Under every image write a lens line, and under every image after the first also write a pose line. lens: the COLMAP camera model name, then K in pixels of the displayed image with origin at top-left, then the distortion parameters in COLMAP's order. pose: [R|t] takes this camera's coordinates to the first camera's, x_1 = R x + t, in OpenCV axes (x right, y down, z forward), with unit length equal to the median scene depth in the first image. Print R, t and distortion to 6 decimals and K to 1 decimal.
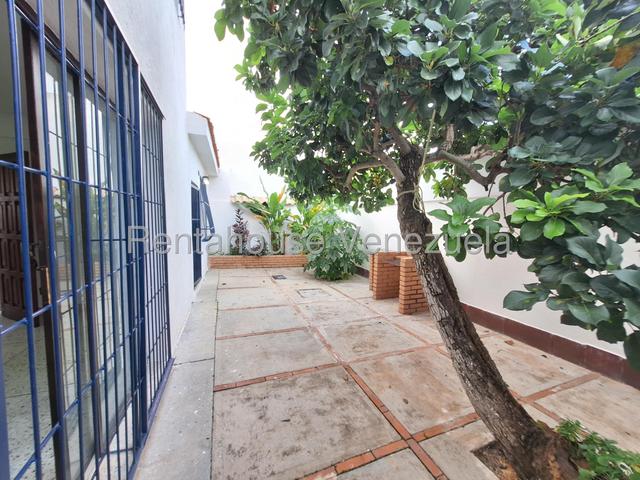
lens RADIAL K [[254.3, 0, 317.9], [0, 254.3, 239.1], [0, 0, 1]] dist [0.001833, 0.000124]
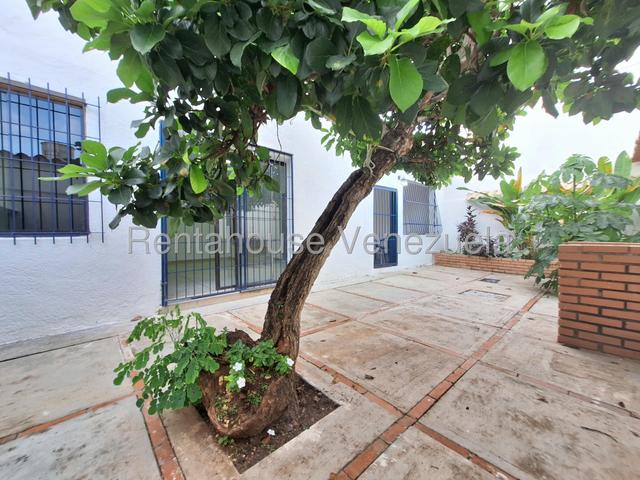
lens RADIAL K [[254.3, 0, 319.0], [0, 254.3, 241.3], [0, 0, 1]] dist [0.001833, 0.000124]
pose [[0.358150, 0.007194, -0.933636, 0.852337], [-0.055886, 0.998342, -0.013746, 0.130093], [0.931990, 0.057101, 0.357958, 0.338676]]
